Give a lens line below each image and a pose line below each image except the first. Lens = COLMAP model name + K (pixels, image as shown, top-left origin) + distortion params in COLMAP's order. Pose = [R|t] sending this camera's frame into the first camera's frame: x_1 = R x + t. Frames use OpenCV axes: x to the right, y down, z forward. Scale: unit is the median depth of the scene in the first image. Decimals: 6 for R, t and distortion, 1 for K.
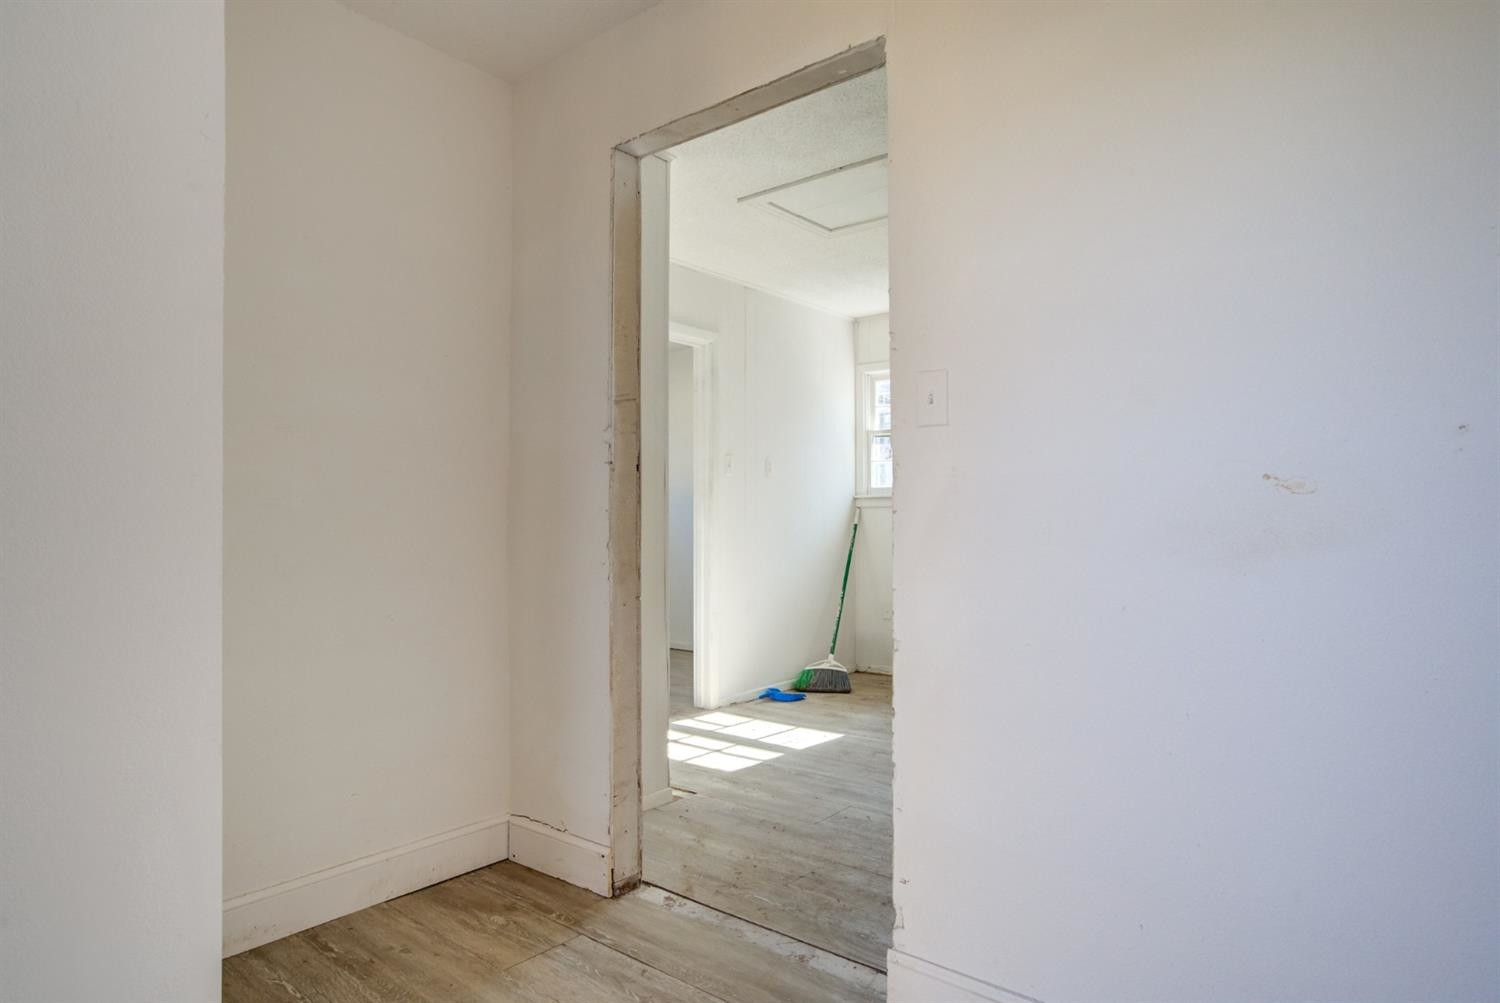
lens RADIAL K [[818.6, 0, 750.0], [0, 818.6, 501.5], [0, 0, 1]] dist [-0.045061, 0.033555]
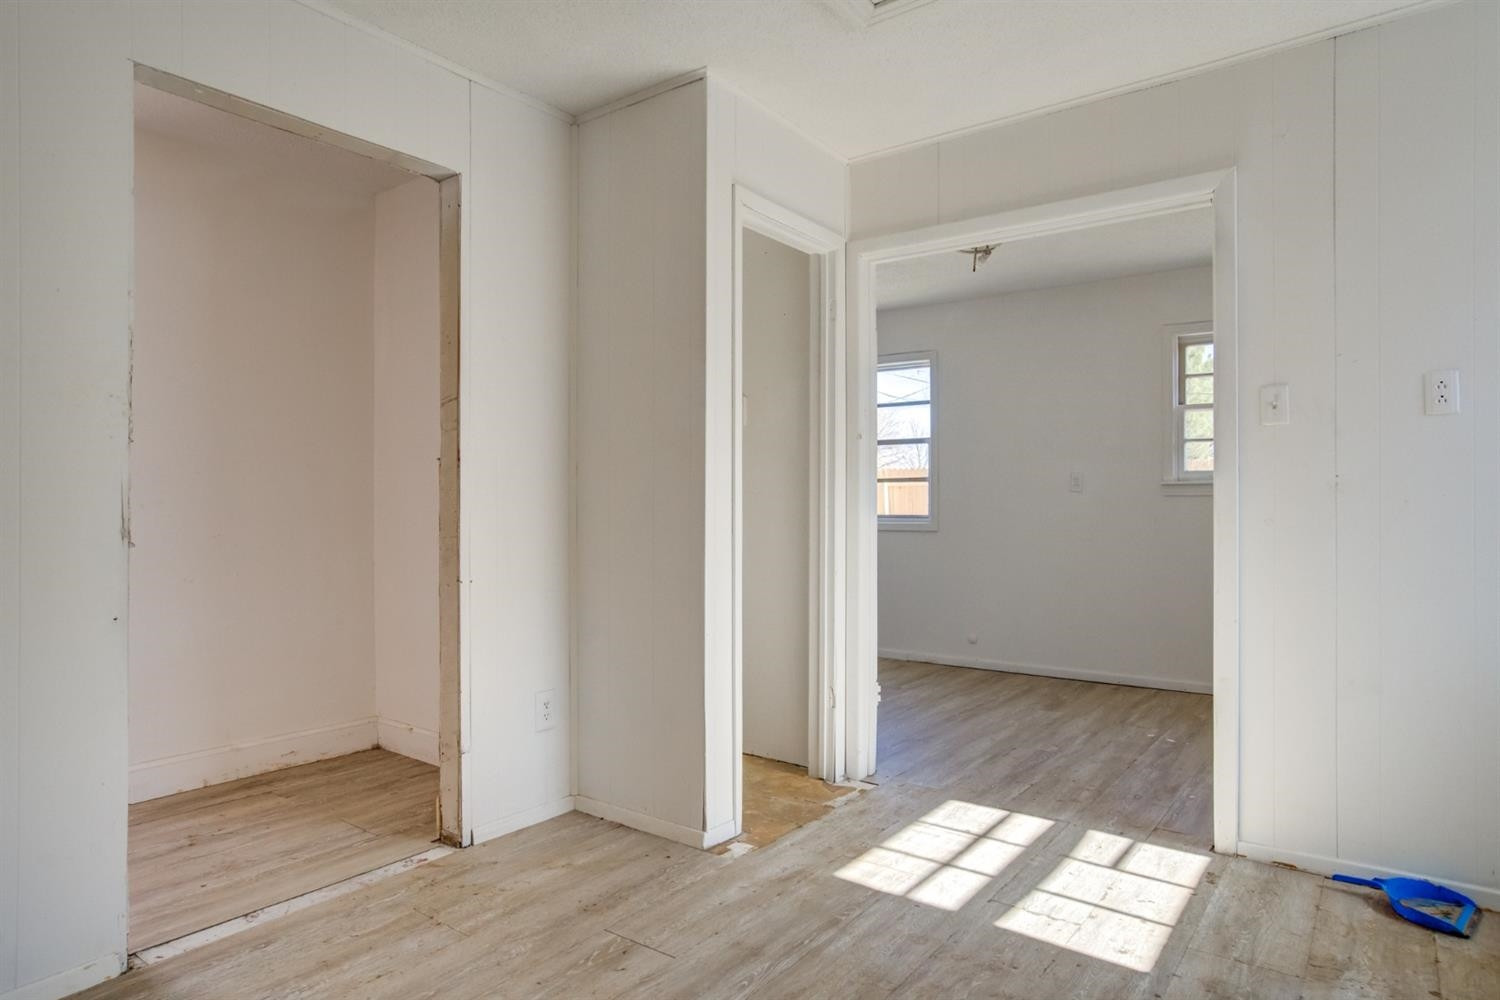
lens RADIAL K [[852.9, 0, 726.1], [0, 852.9, 511.3], [0, 0, 1]] dist [-0.049090, 0.040631]
pose [[0.081728, 0.016479, -0.996518, 0.451621], [0.022740, 0.999572, 0.018395, 0.004991], [0.996395, -0.024164, 0.081318, 0.570334]]
